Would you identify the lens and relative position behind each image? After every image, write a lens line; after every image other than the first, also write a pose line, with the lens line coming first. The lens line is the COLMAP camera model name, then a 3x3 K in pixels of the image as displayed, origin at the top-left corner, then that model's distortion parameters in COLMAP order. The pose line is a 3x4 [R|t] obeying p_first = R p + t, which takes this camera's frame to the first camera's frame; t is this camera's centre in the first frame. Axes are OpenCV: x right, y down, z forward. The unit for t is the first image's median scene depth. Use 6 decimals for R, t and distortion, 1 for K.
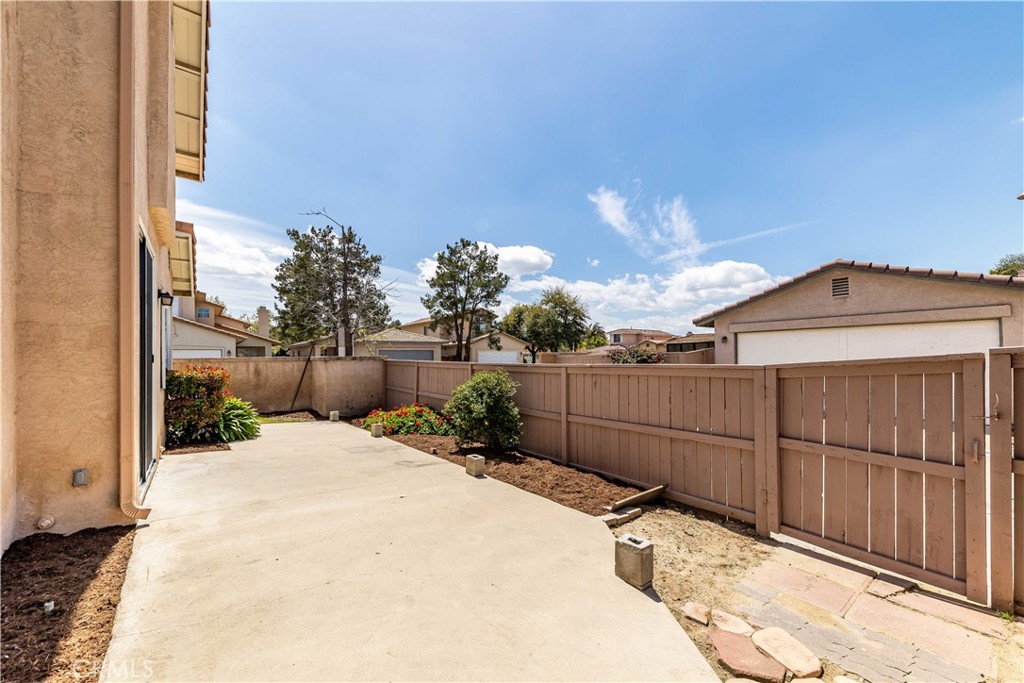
lens RADIAL K [[390.0, 0, 512.8], [0, 390.0, 351.9], [0, 0, 1]] dist [0.004371, -0.001739]
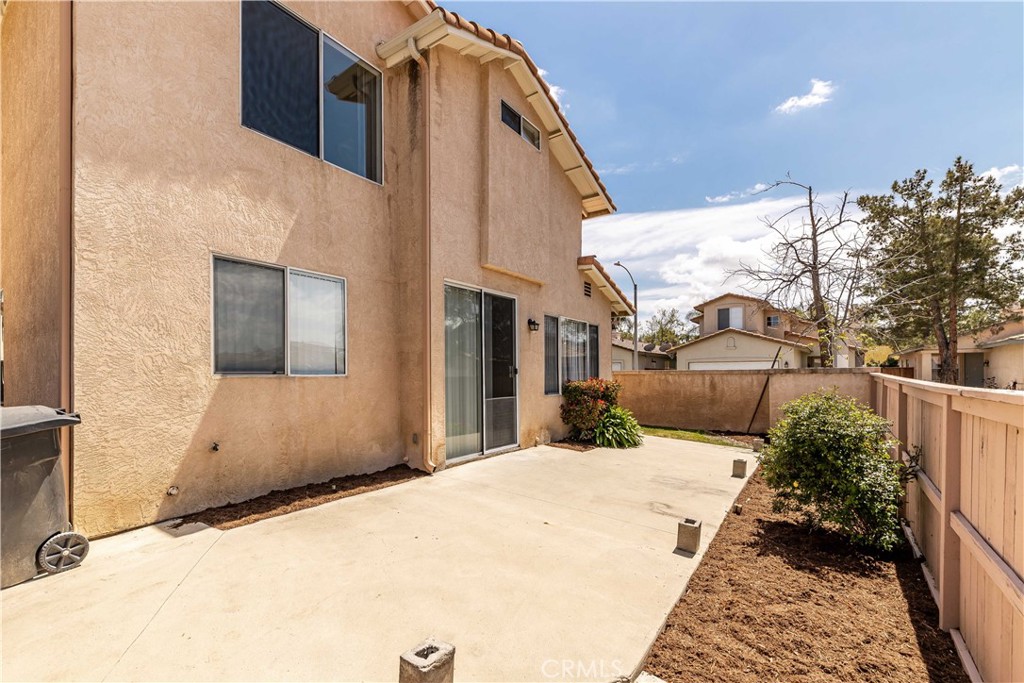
lens RADIAL K [[455.3, 0, 489.2], [0, 455.3, 376.3], [0, 0, 1]] dist [0.012047, -0.002237]
pose [[0.237994, 0.013682, -0.971170, 0.487854], [0.015164, 0.999727, 0.017800, 0.004195], [0.971148, -0.018963, 0.237721, 0.421819]]
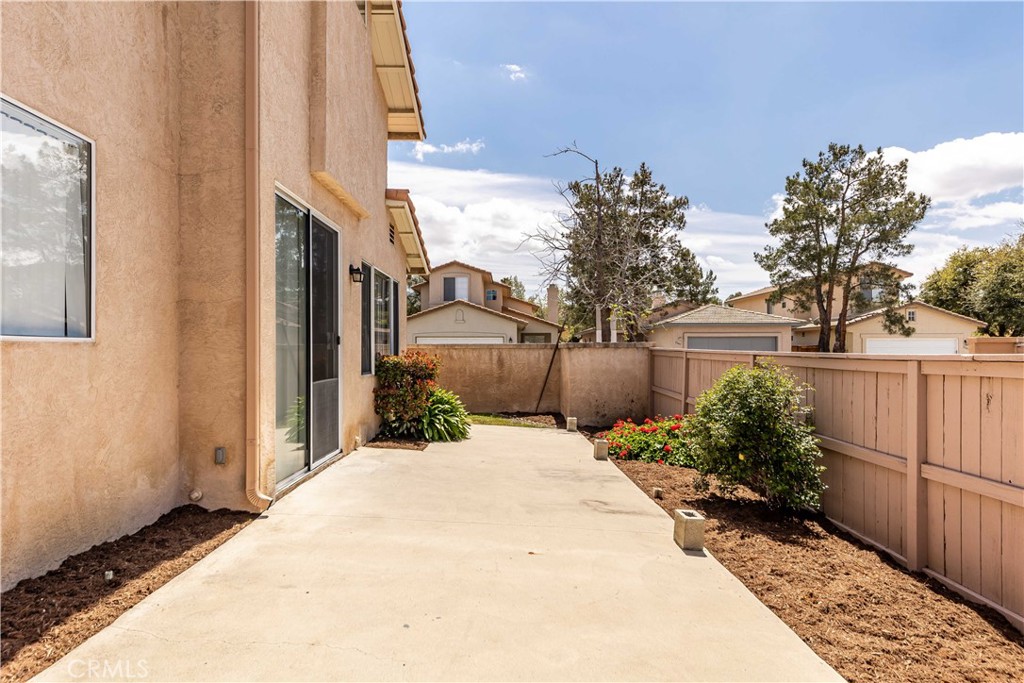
lens RADIAL K [[564.7, 0, 508.8], [0, 564.7, 348.0], [0, 0, 1]] dist [0.020635, -0.010585]
pose [[0.777327, 0.007008, -0.629058, 0.183778], [0.000826, 0.999926, 0.012160, 0.015820], [0.629096, -0.009972, 0.777263, 0.173176]]
